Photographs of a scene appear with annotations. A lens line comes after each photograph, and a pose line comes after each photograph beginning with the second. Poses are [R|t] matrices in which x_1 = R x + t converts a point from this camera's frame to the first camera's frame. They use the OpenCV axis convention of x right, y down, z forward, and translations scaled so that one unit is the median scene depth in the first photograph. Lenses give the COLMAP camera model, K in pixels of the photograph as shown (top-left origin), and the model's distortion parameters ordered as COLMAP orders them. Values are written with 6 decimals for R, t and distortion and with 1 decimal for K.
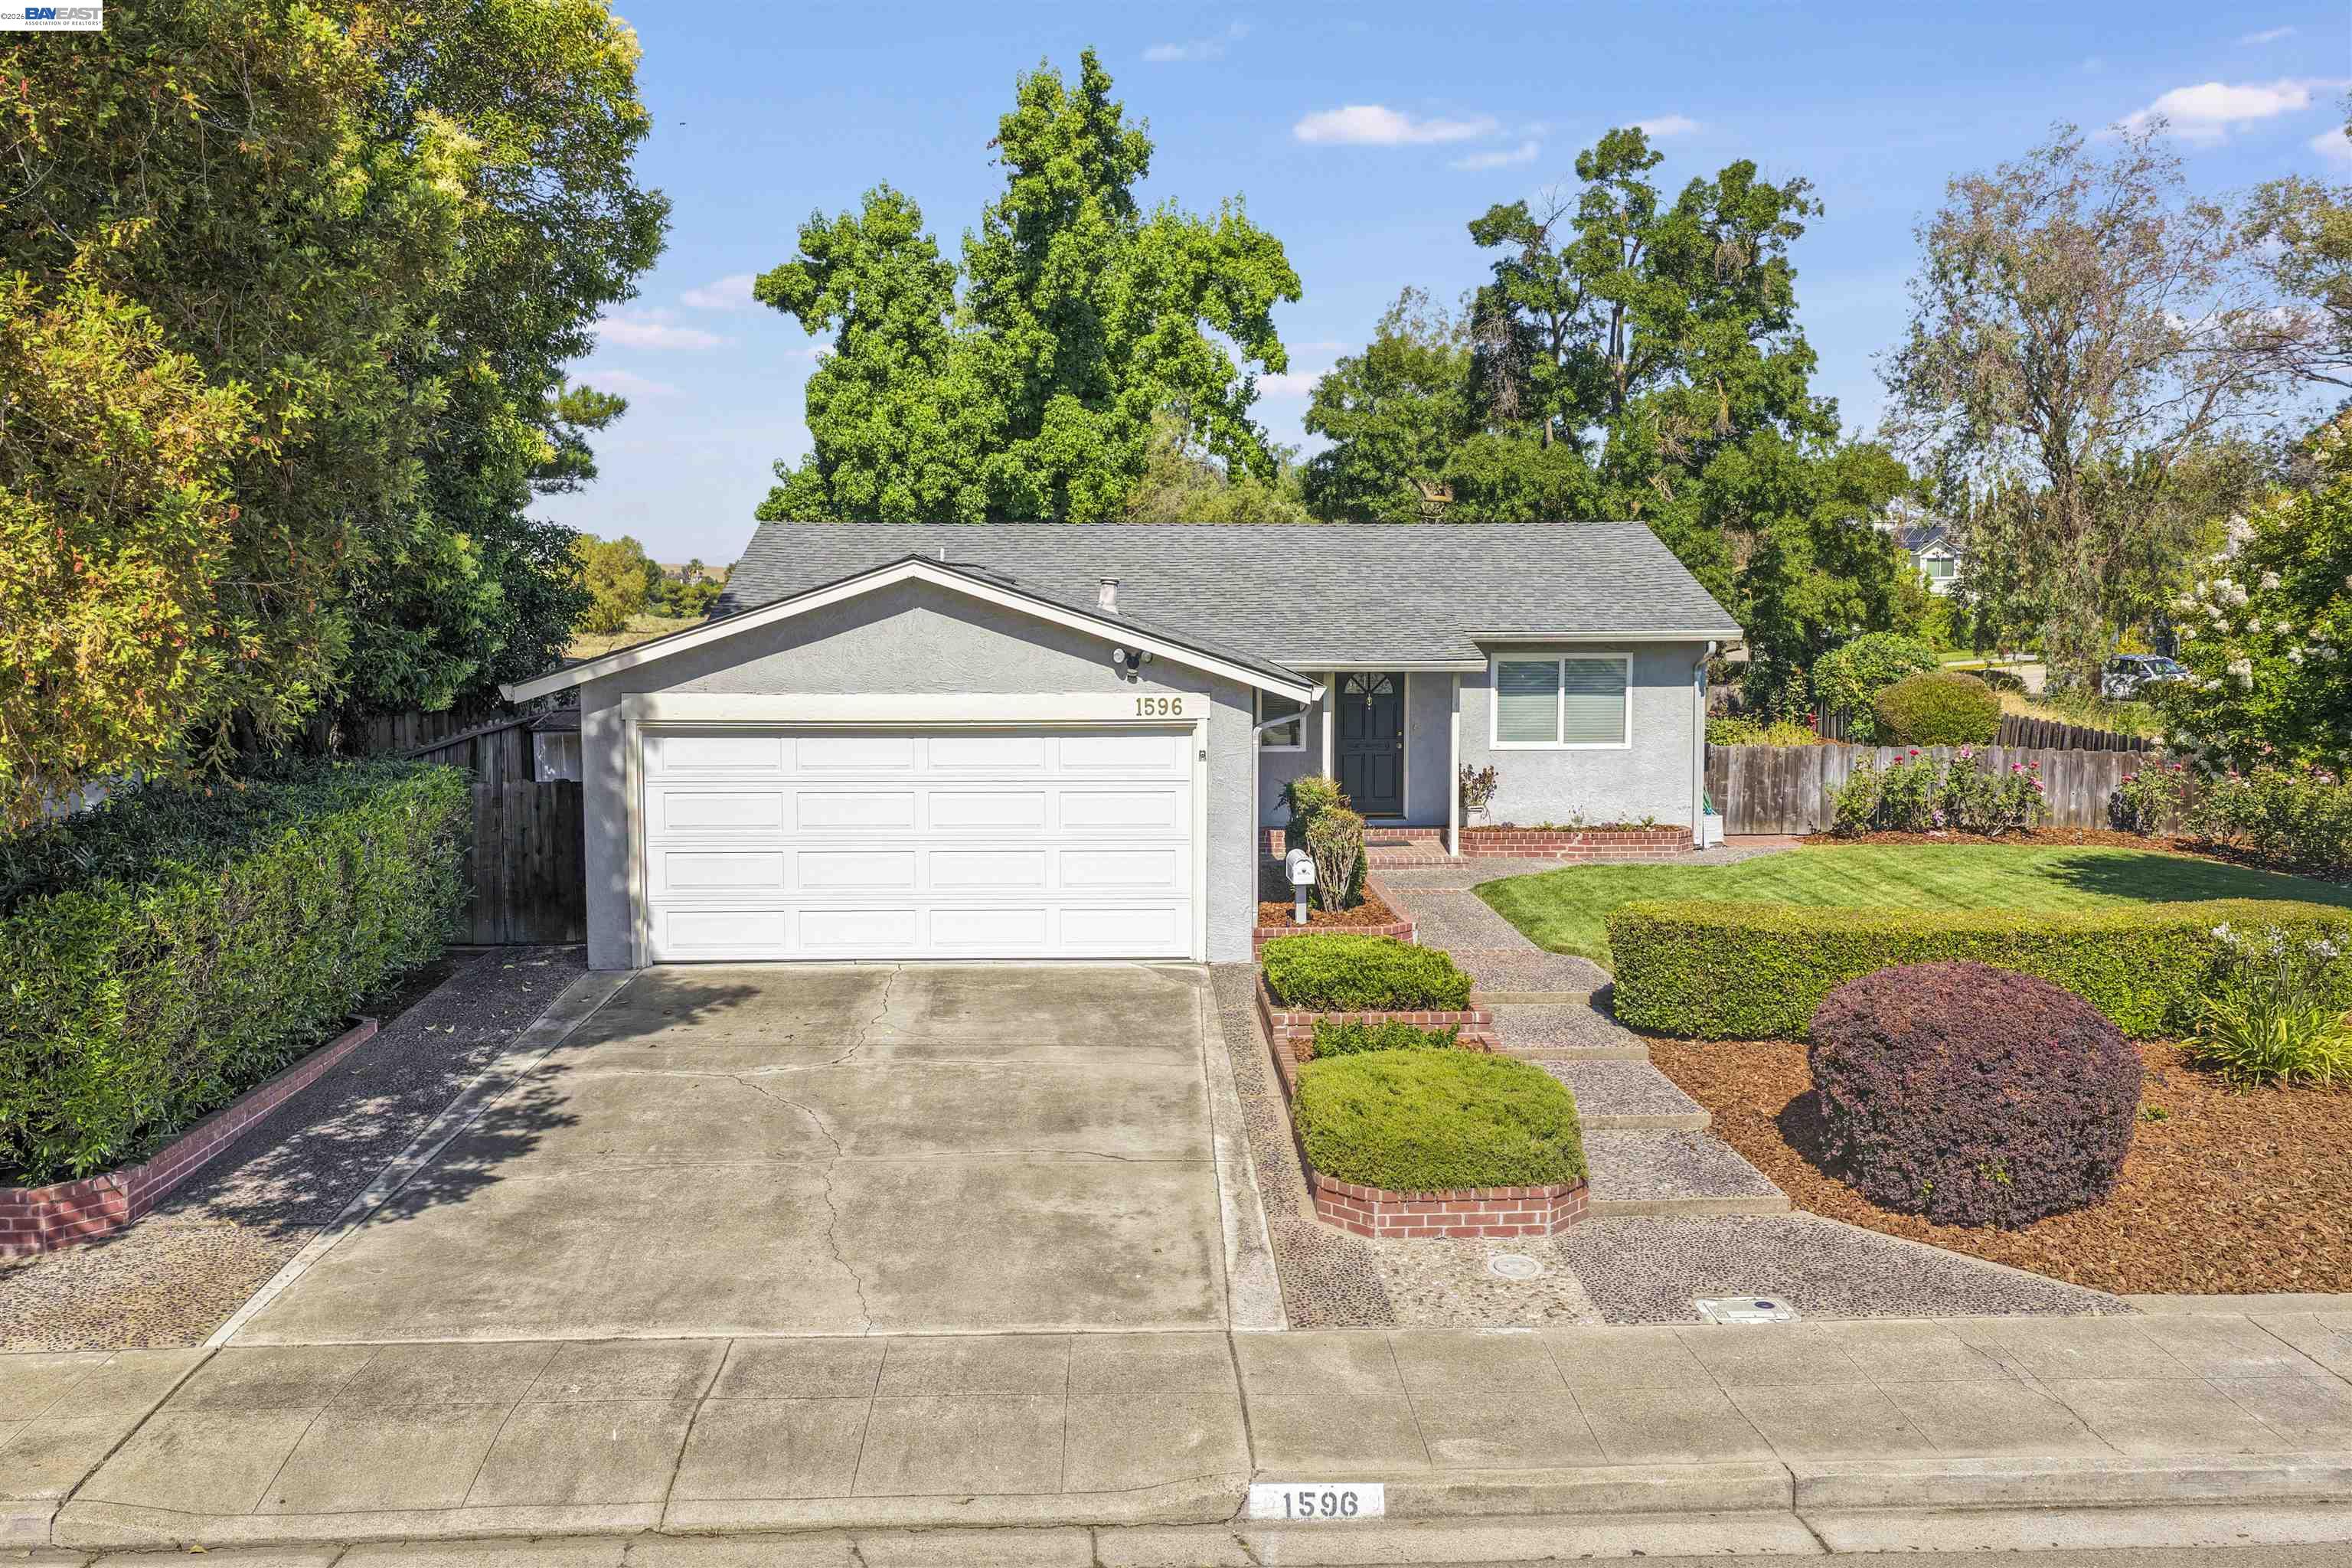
lens RADIAL K [[1950.3, 0, 1180.8], [0, 1950.3, 777.7], [0, 0, 1]] dist [-0.006902, 0.031063]
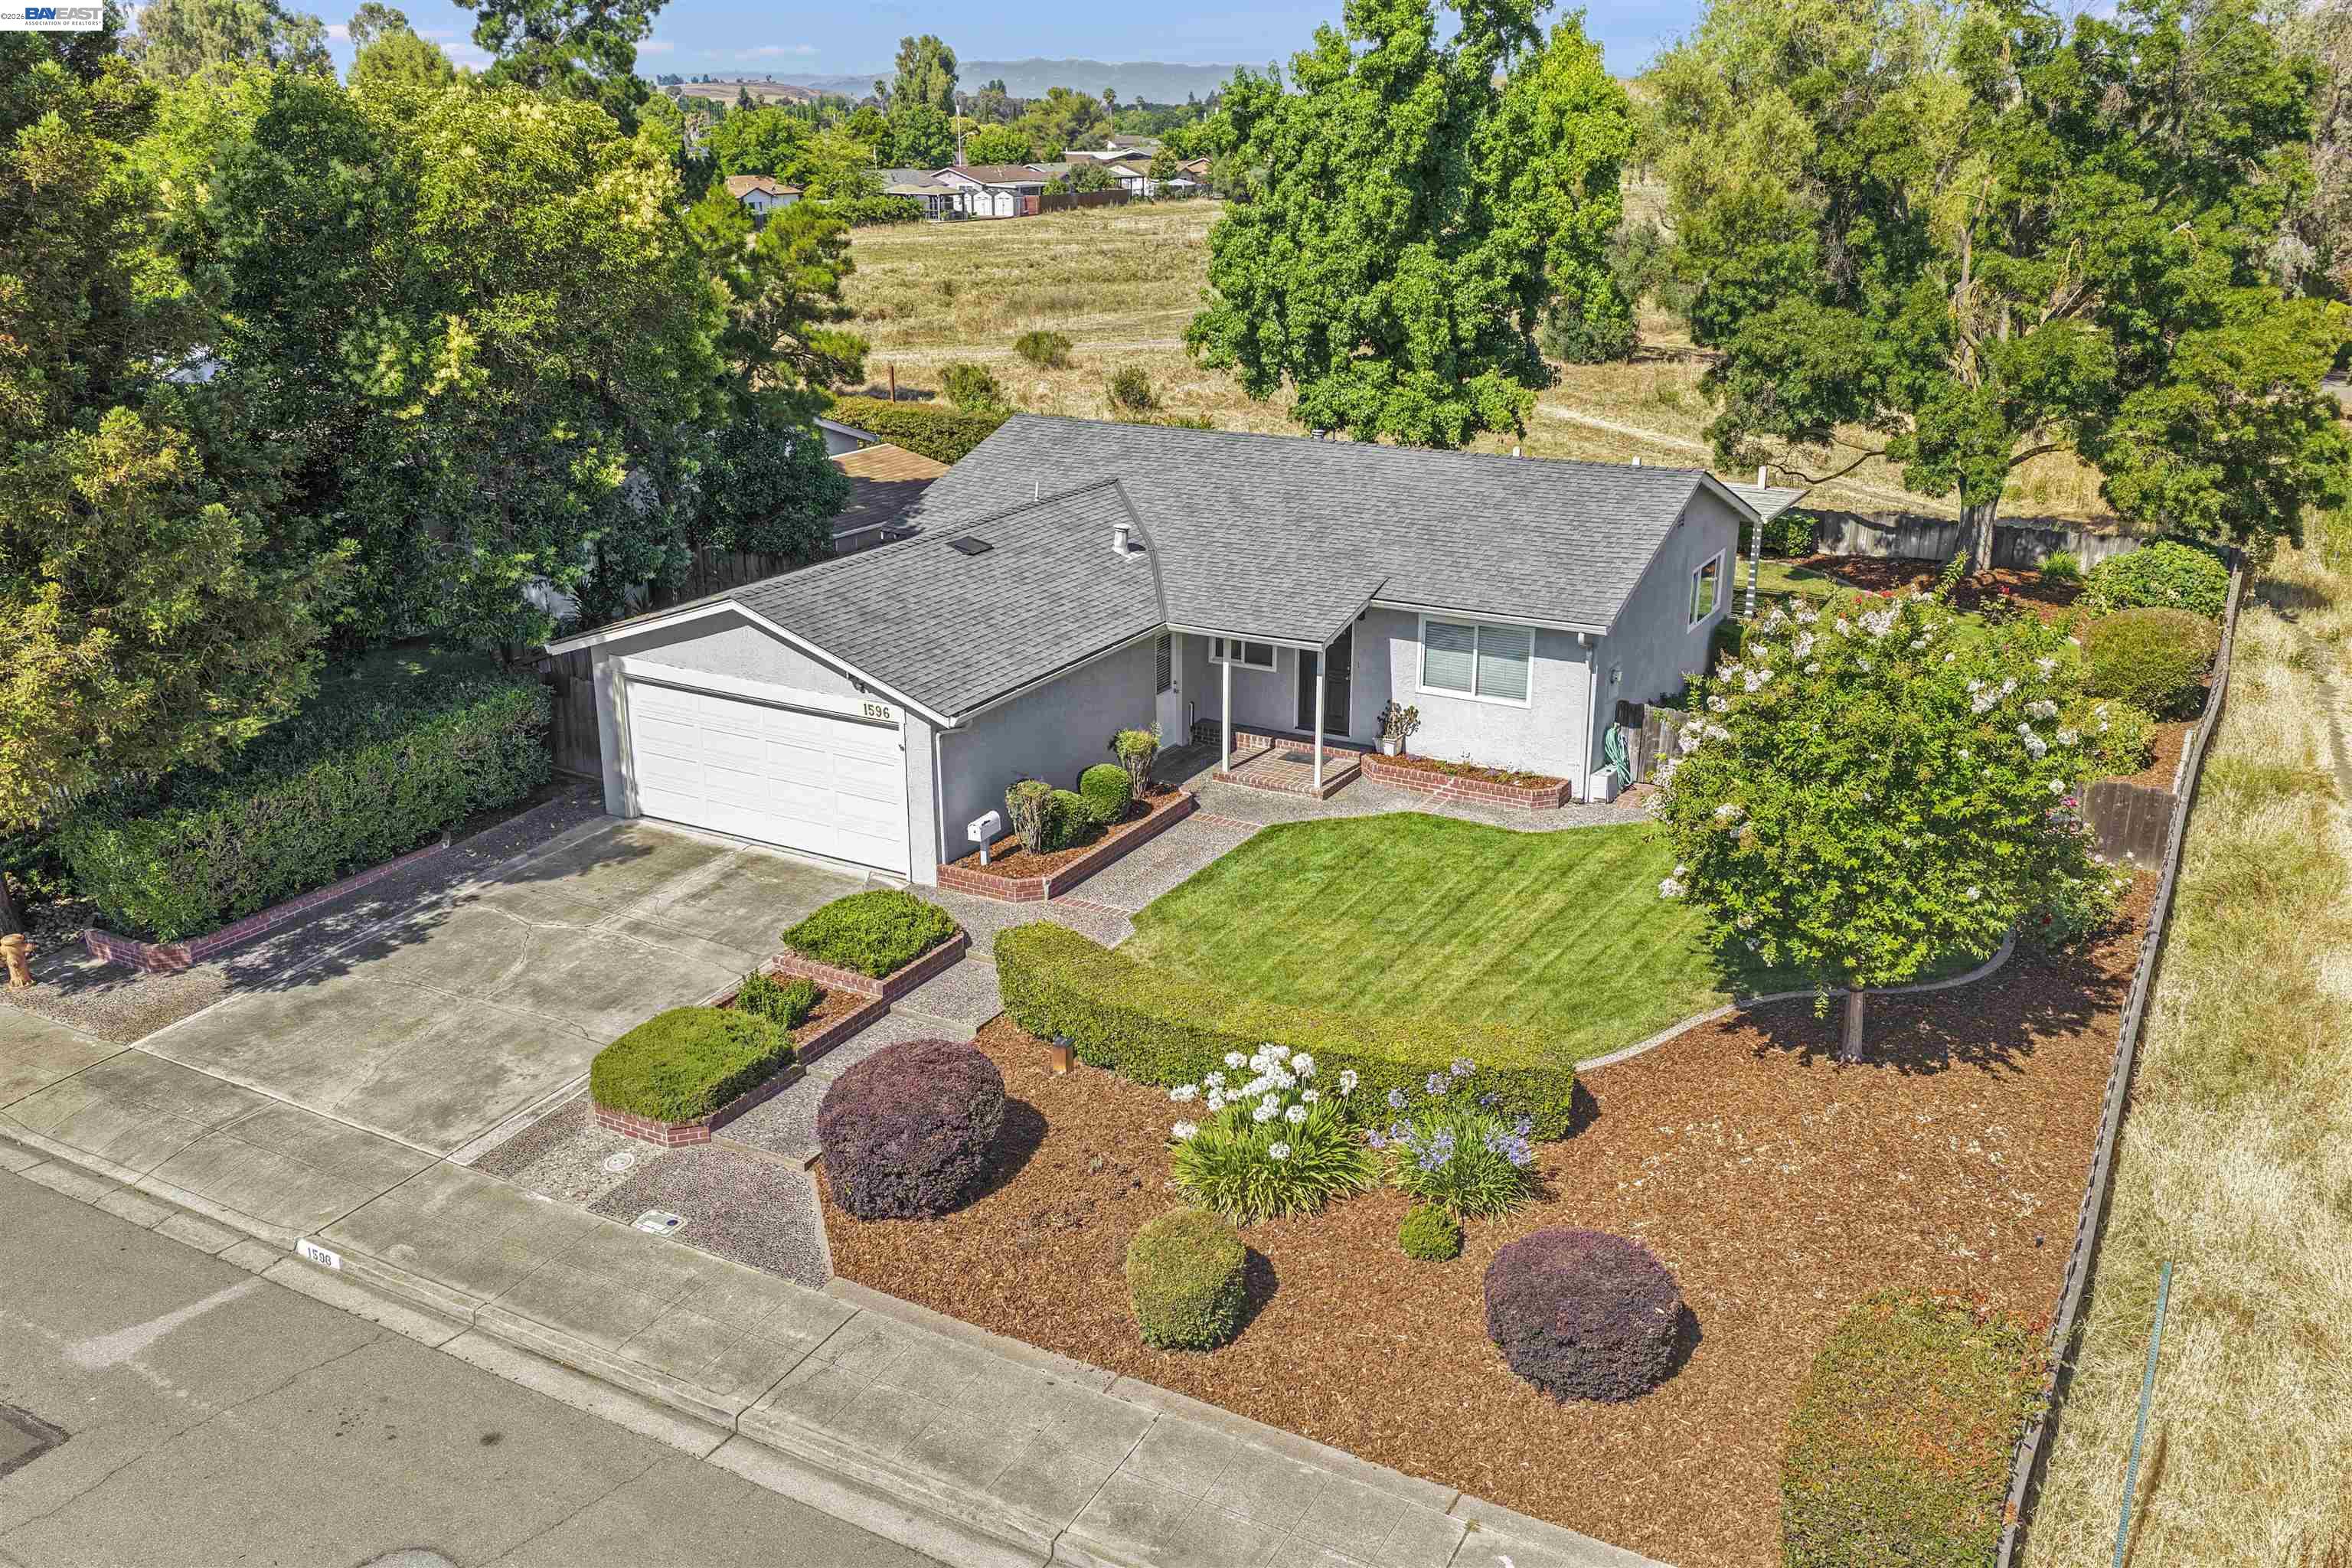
lens RADIAL K [[1950.3, 0, 1180.8], [0, 1950.3, 777.7], [0, 0, 1]] dist [-0.006902, 0.031063]
pose [[0.849269, 0.171891, -0.499194, 0.955289], [-0.050633, 0.967675, 0.247066, -0.374053], [0.525526, -0.184550, 0.830520, -0.111065]]
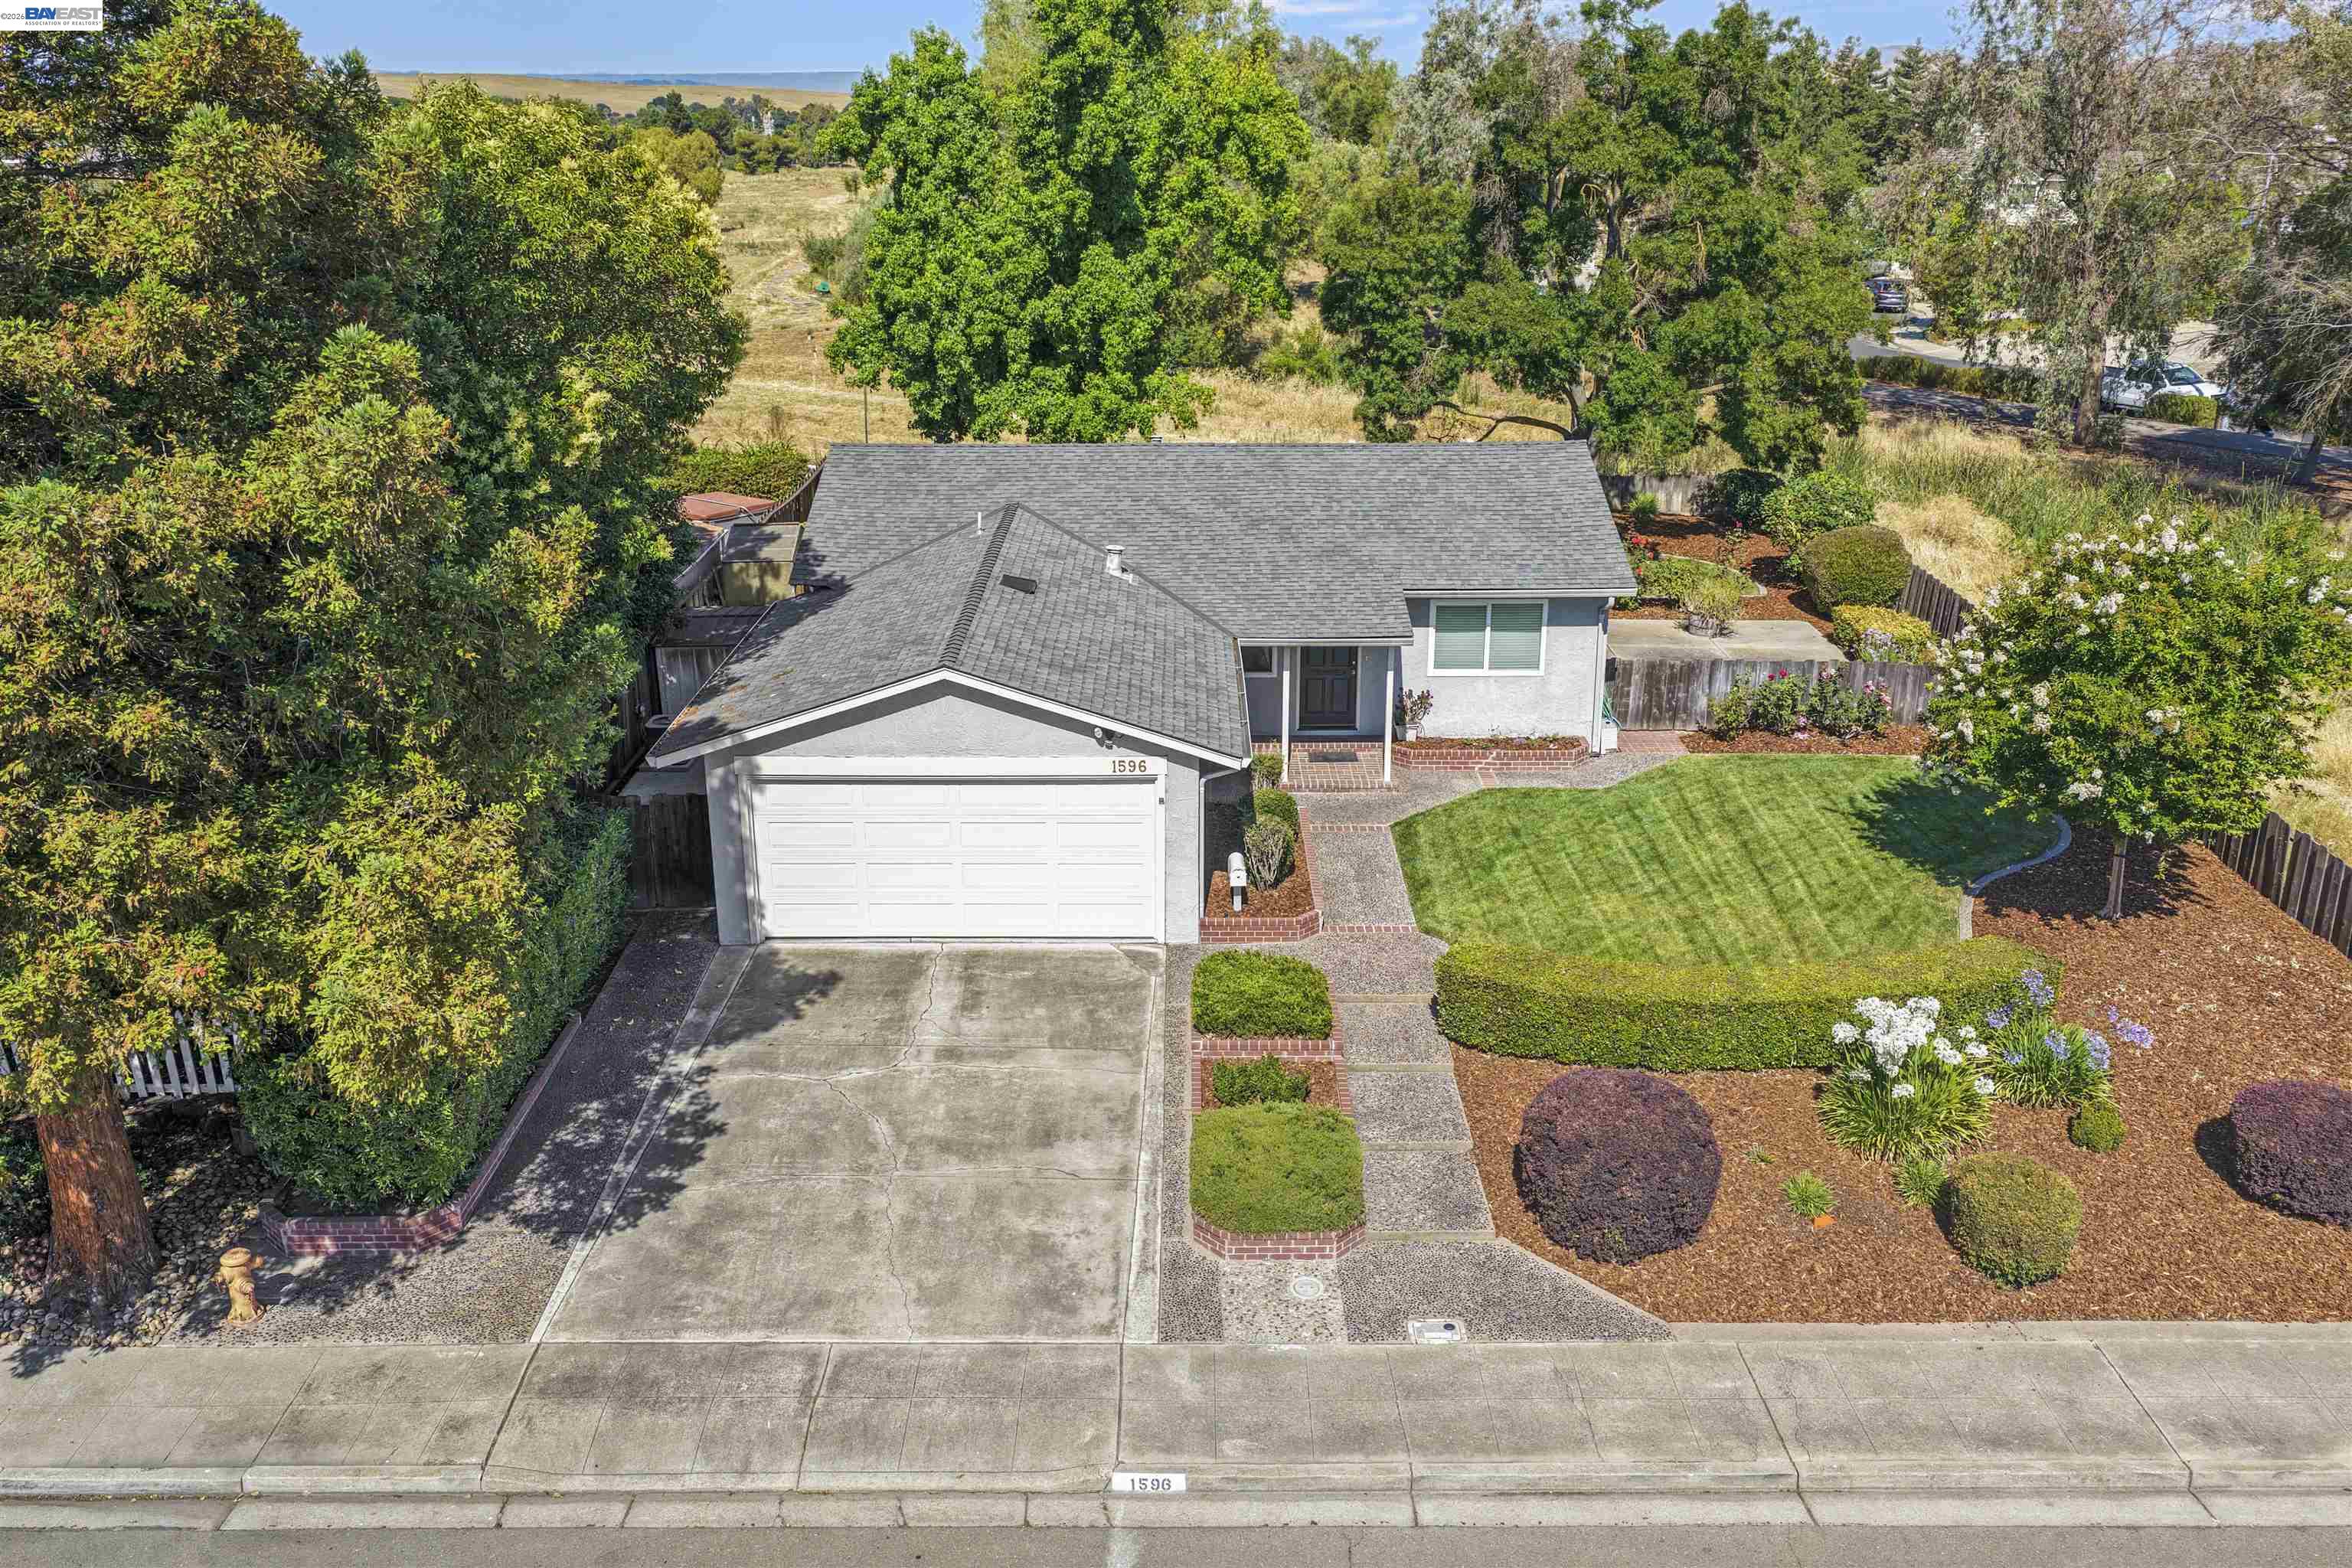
lens RADIAL K [[1950.3, 0, 1180.8], [0, 1950.3, 777.7], [0, 0, 1]] dist [-0.006902, 0.031063]
pose [[0.998996, 0.013987, -0.042549, 0.084593], [-0.003707, 0.972551, 0.232660, -0.353558], [0.044635, -0.232269, 0.971627, -0.318117]]
